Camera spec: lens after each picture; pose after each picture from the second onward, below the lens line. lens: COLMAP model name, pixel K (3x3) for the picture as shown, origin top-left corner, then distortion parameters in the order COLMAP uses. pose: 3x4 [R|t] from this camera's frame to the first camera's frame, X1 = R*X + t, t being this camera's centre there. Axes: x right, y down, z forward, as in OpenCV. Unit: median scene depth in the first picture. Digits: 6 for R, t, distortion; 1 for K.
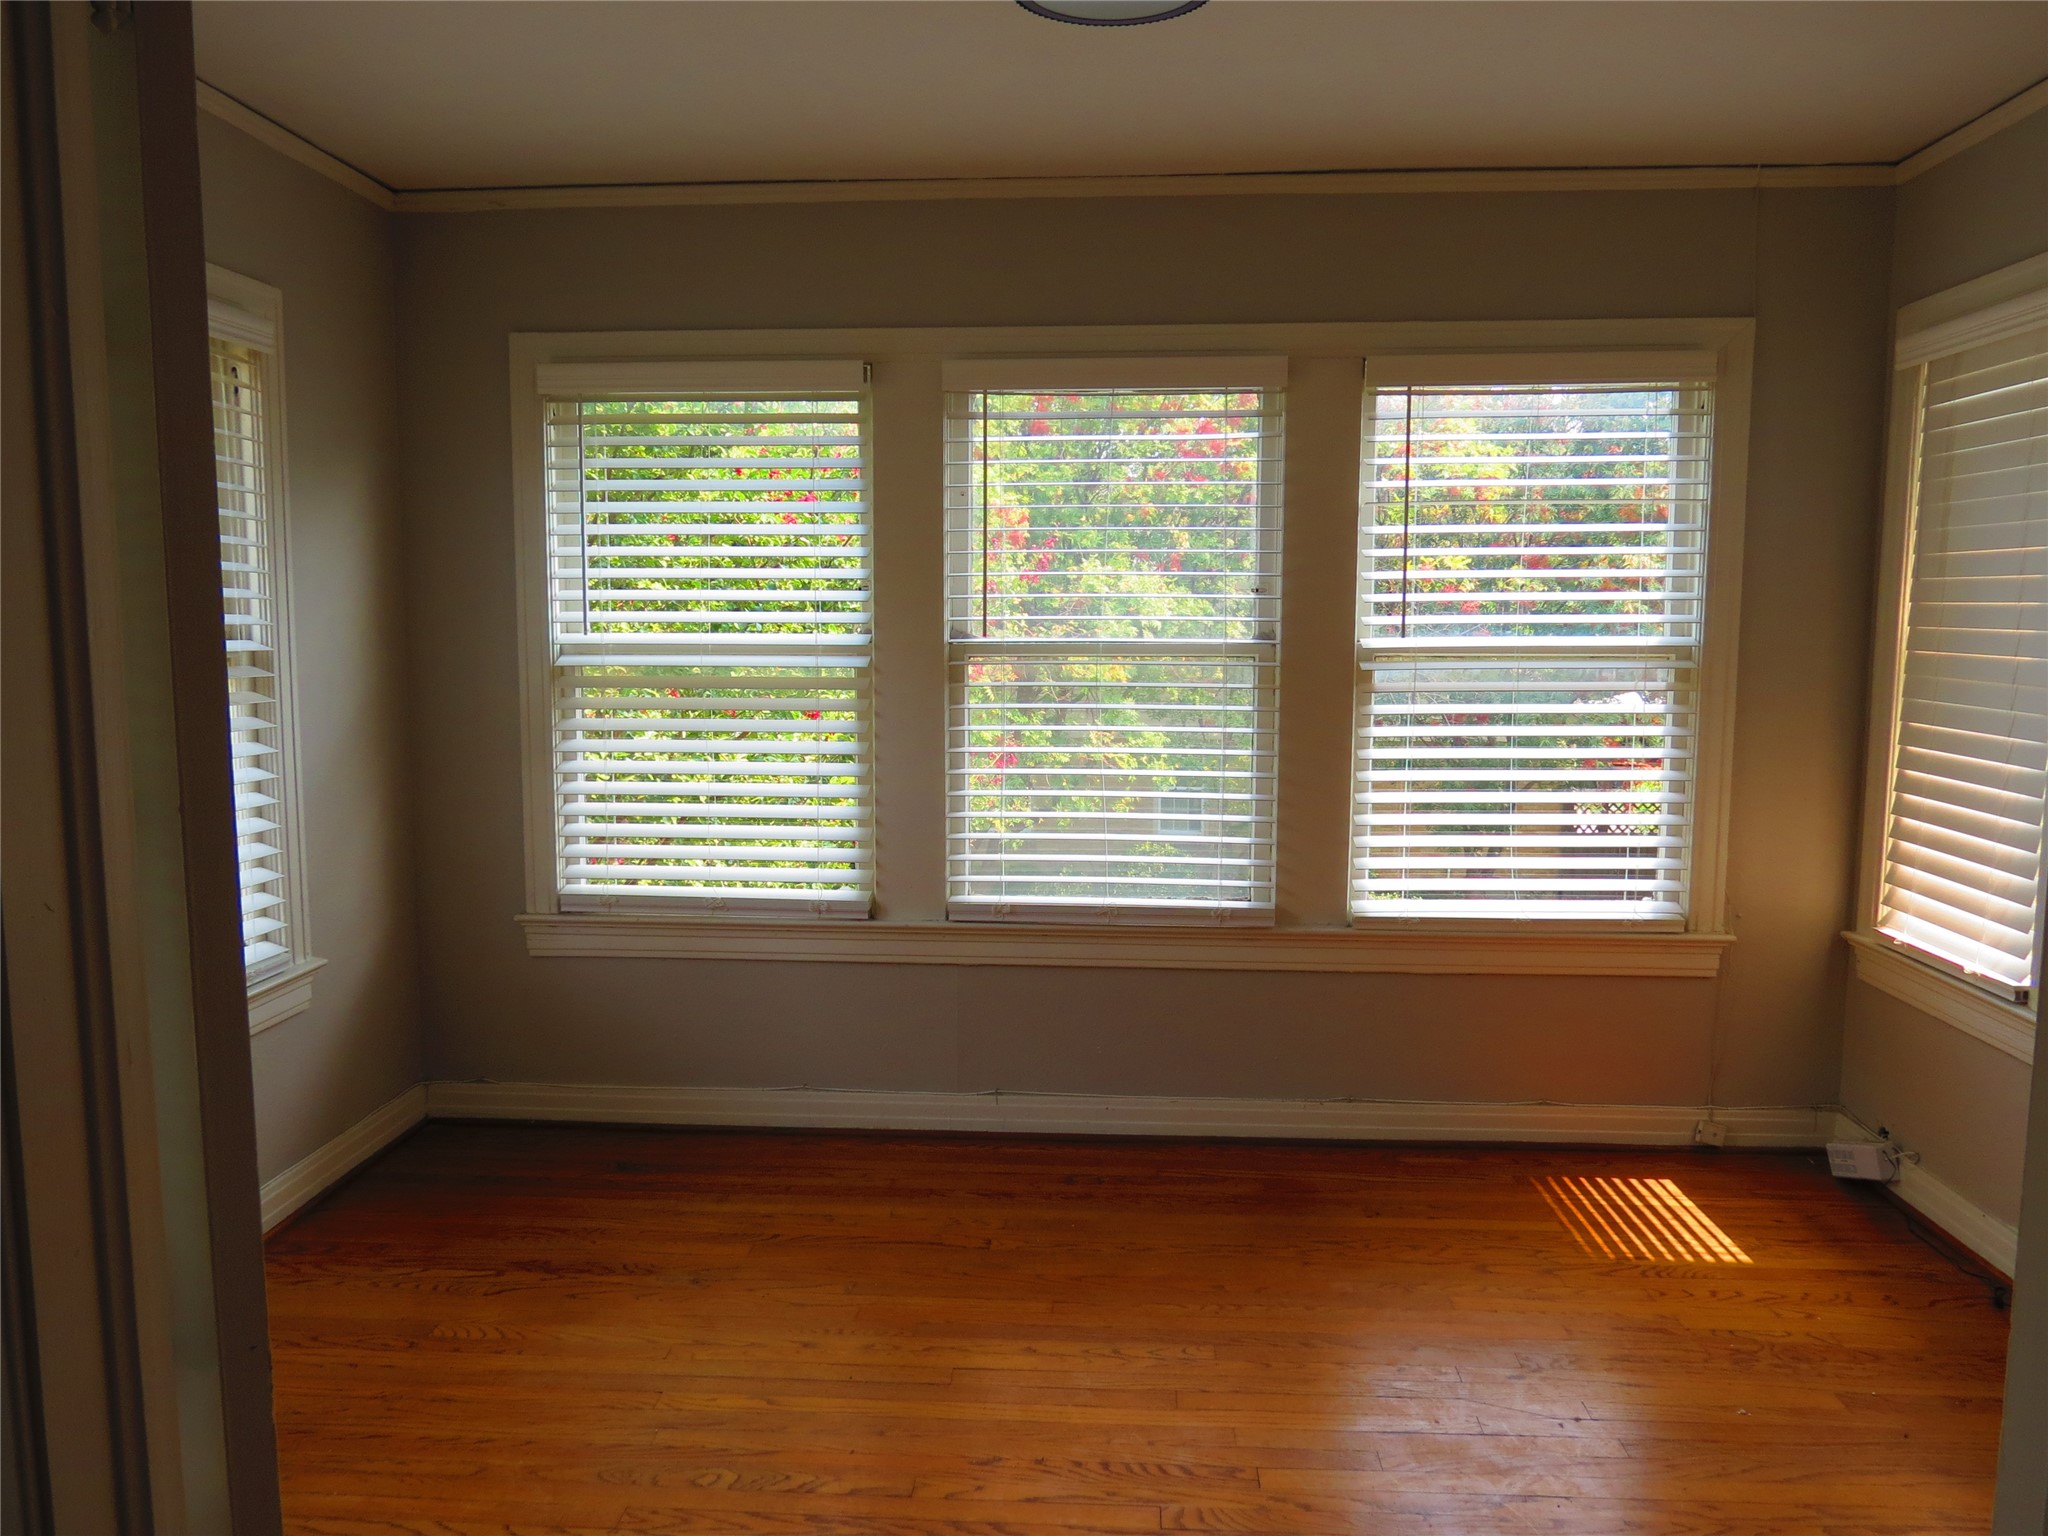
lens RADIAL K [[1480.5, 0, 1029.1], [0, 1480.5, 730.9], [0, 0, 1]] dist [0.000149, -0.000489]
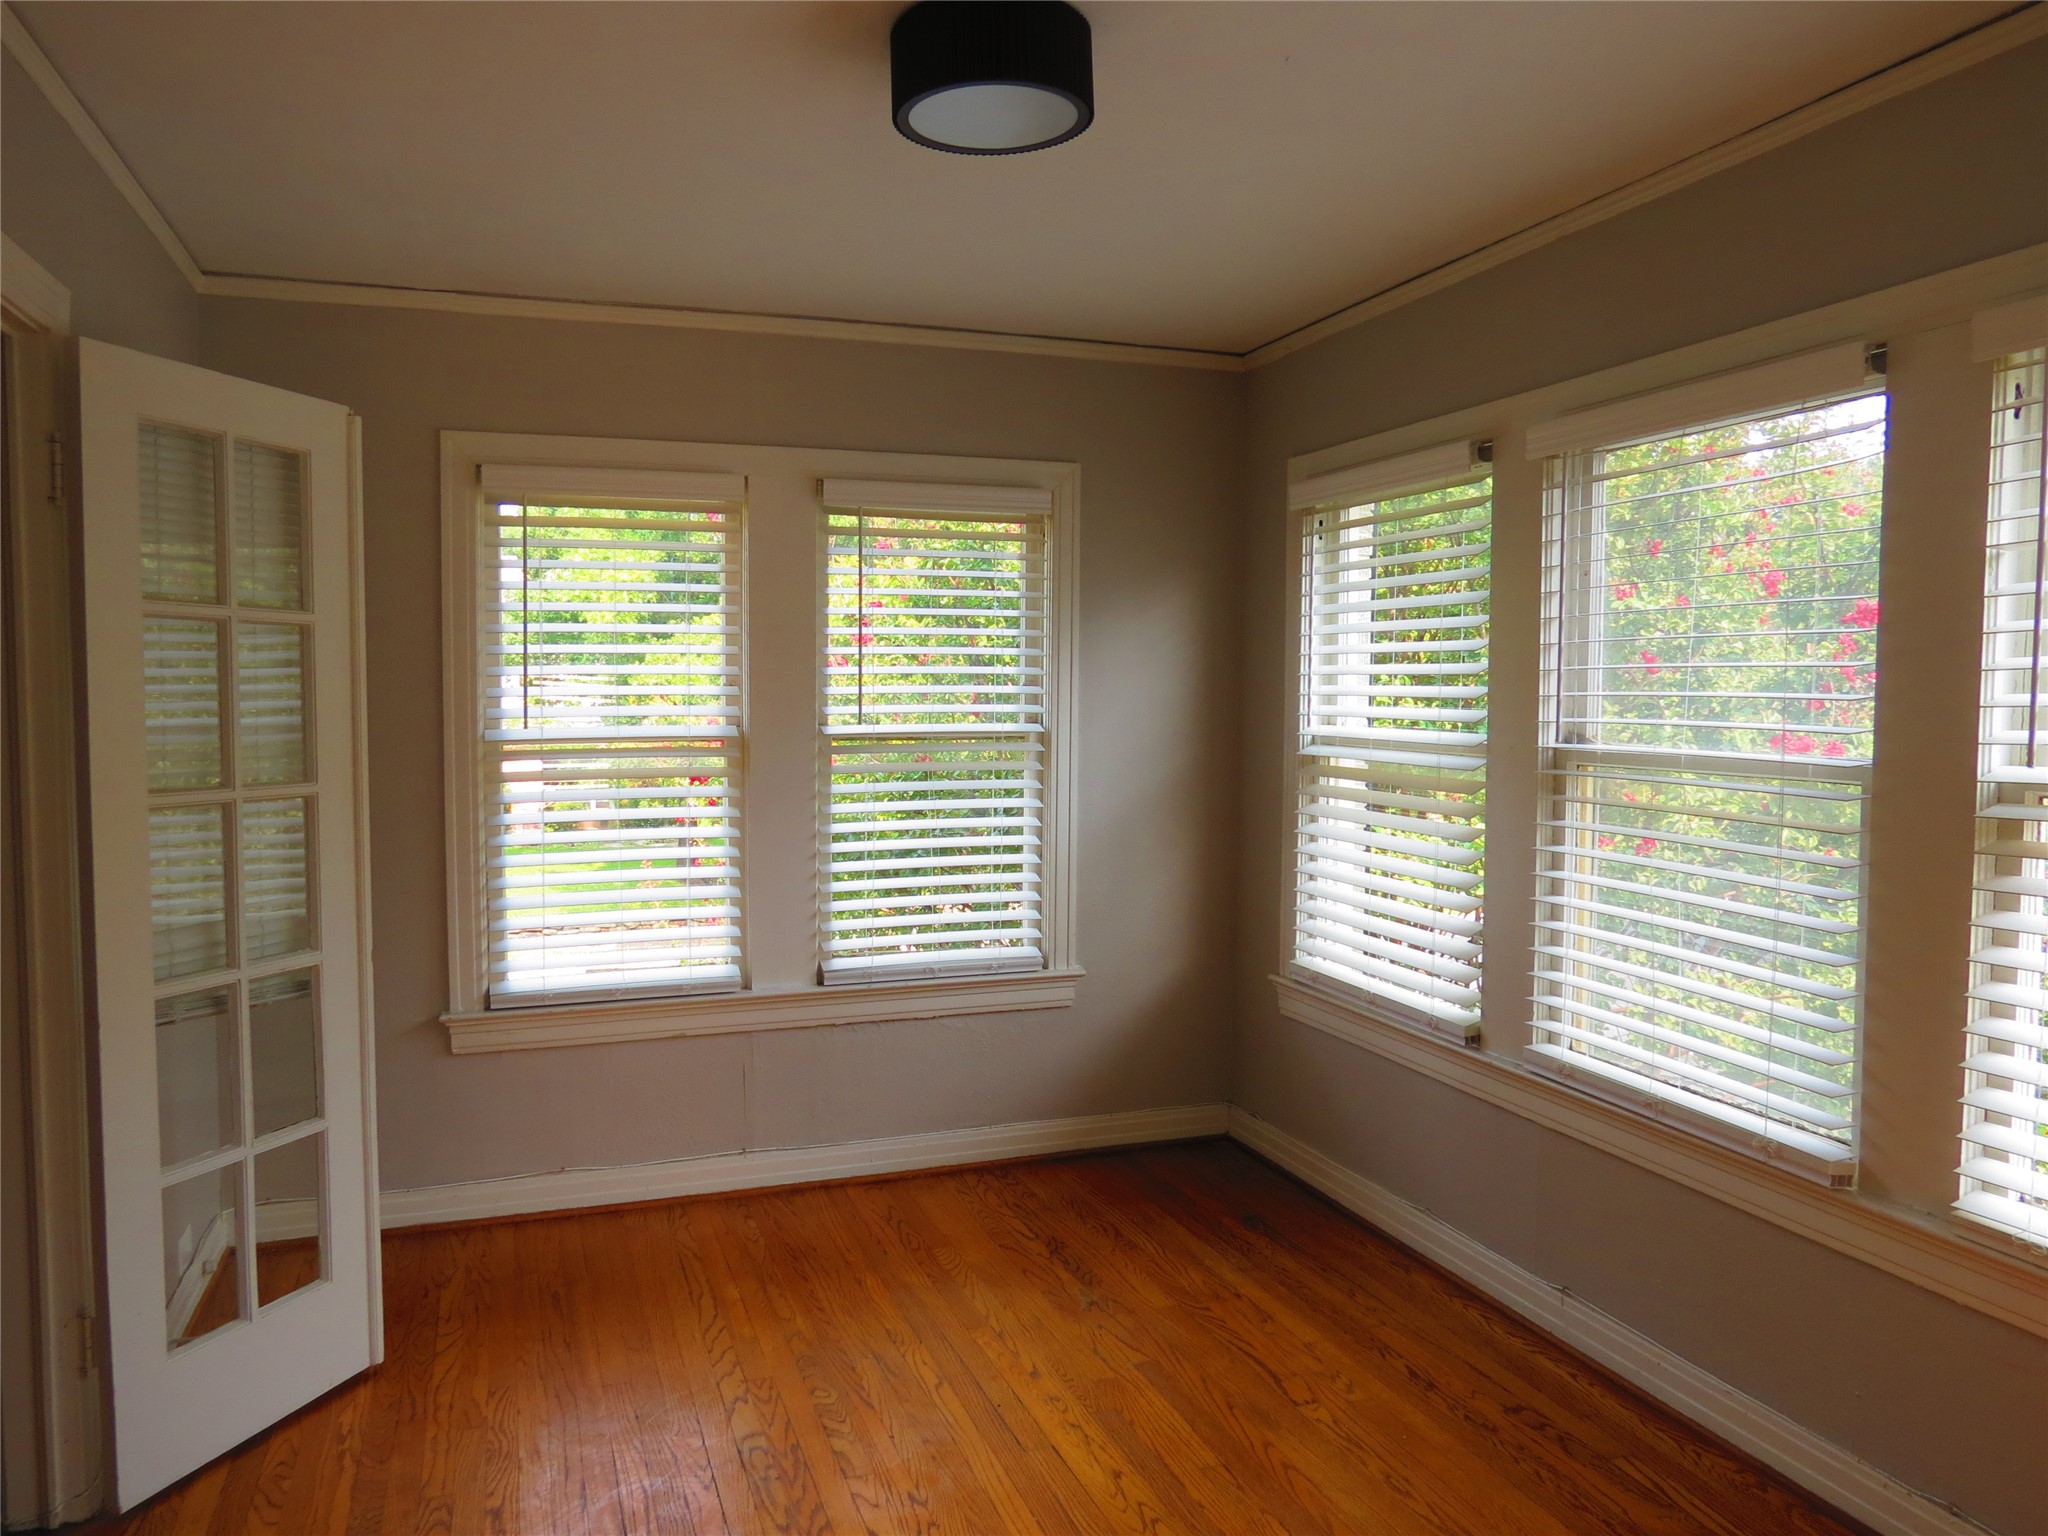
lens RADIAL K [[1480.5, 0, 1038.9], [0, 1480.5, 761.0], [0, 0, 1]] dist [0.000149, -0.000489]
pose [[0.402652, 0.045980, -0.914198, 0.636578], [-0.077442, 0.996868, 0.016029, -0.044030], [0.912071, 0.064343, 0.404952, 0.400394]]
